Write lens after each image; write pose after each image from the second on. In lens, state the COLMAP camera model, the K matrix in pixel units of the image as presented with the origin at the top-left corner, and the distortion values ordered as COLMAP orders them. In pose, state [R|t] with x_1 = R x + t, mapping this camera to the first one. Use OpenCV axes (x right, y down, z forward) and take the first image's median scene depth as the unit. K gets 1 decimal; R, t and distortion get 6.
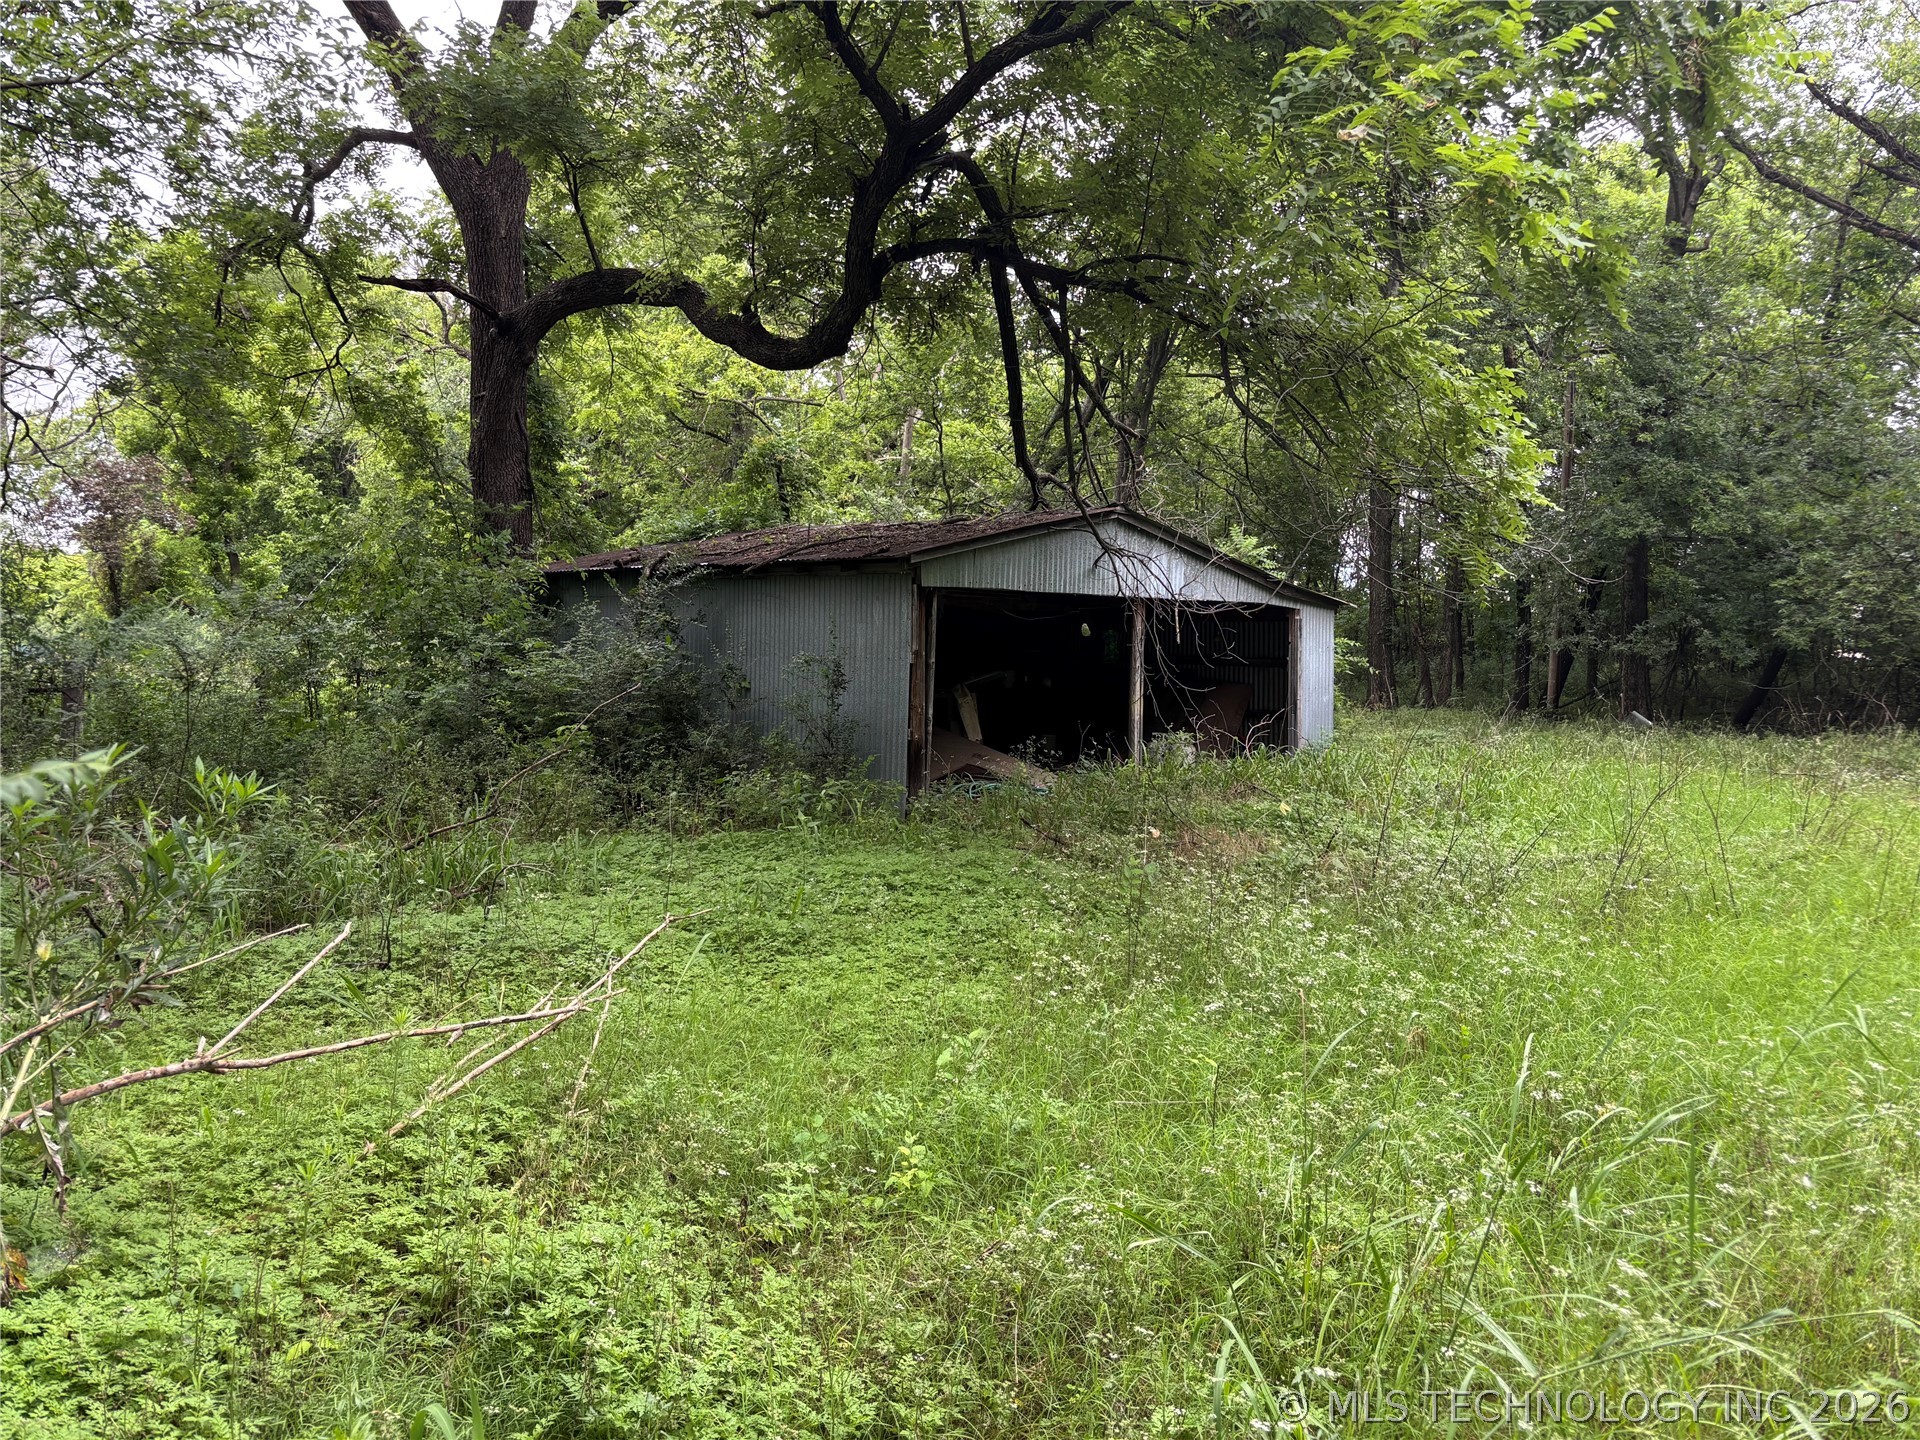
lens RADIAL K [[1471.2, 0, 961.3], [0, 1471.2, 690.7], [0, 0, 1]] dist [0.006414, 0.037519]
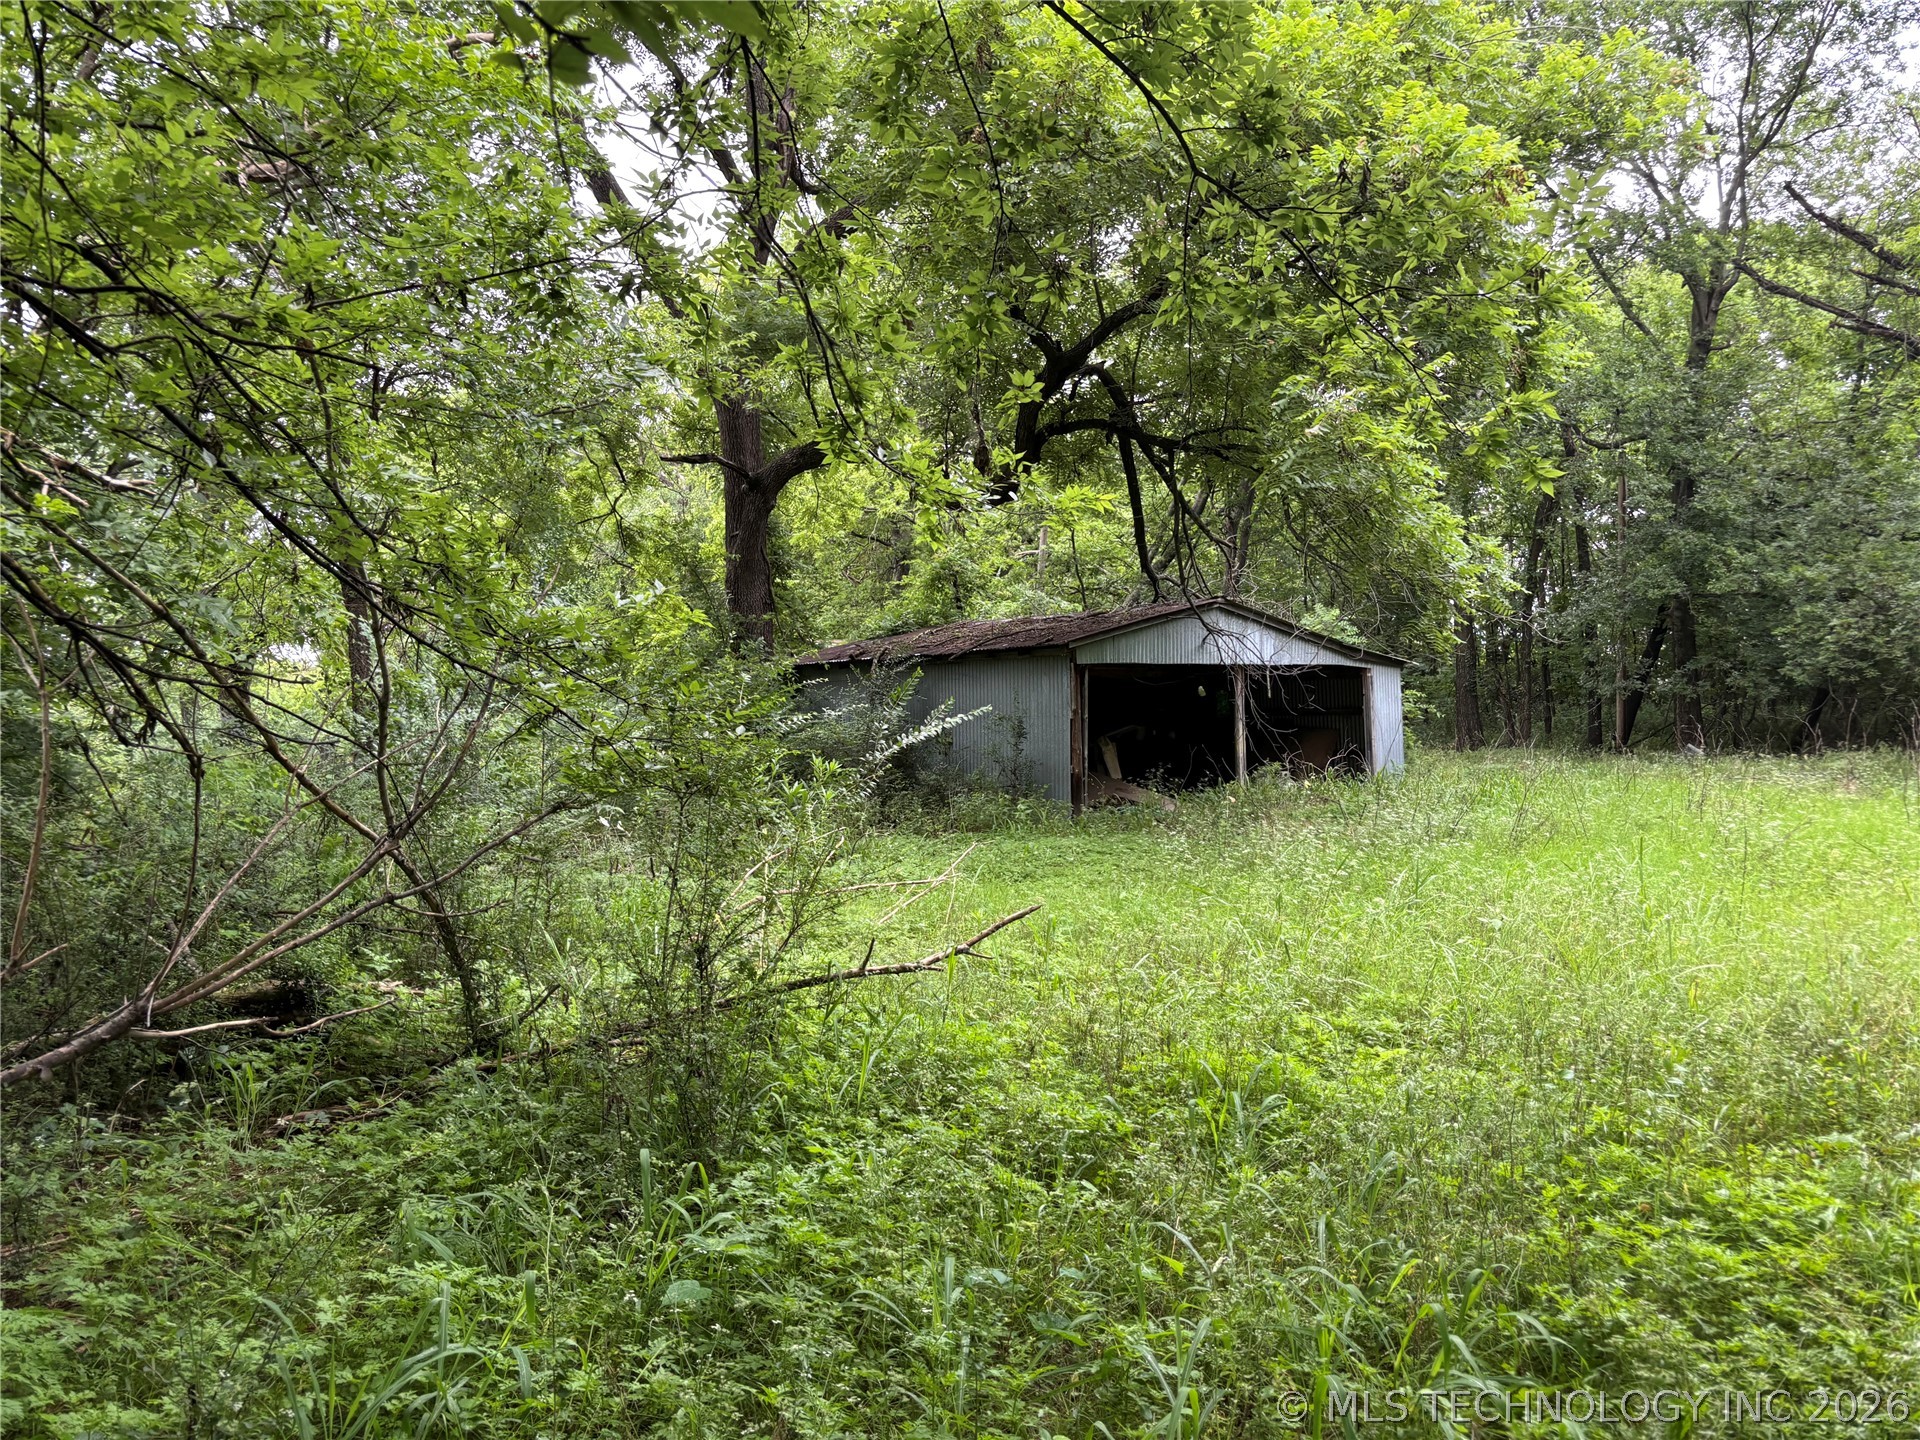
lens RADIAL K [[1449.9, 0, 930.3], [0, 1449.9, 727.0], [0, 0, 1]] dist [0.114012, -0.000899]
pose [[0.993389, -0.037368, -0.108544, -0.014447], [0.034515, 0.999011, -0.028045, 0.019630], [0.109484, 0.024113, 0.993696, -0.329143]]
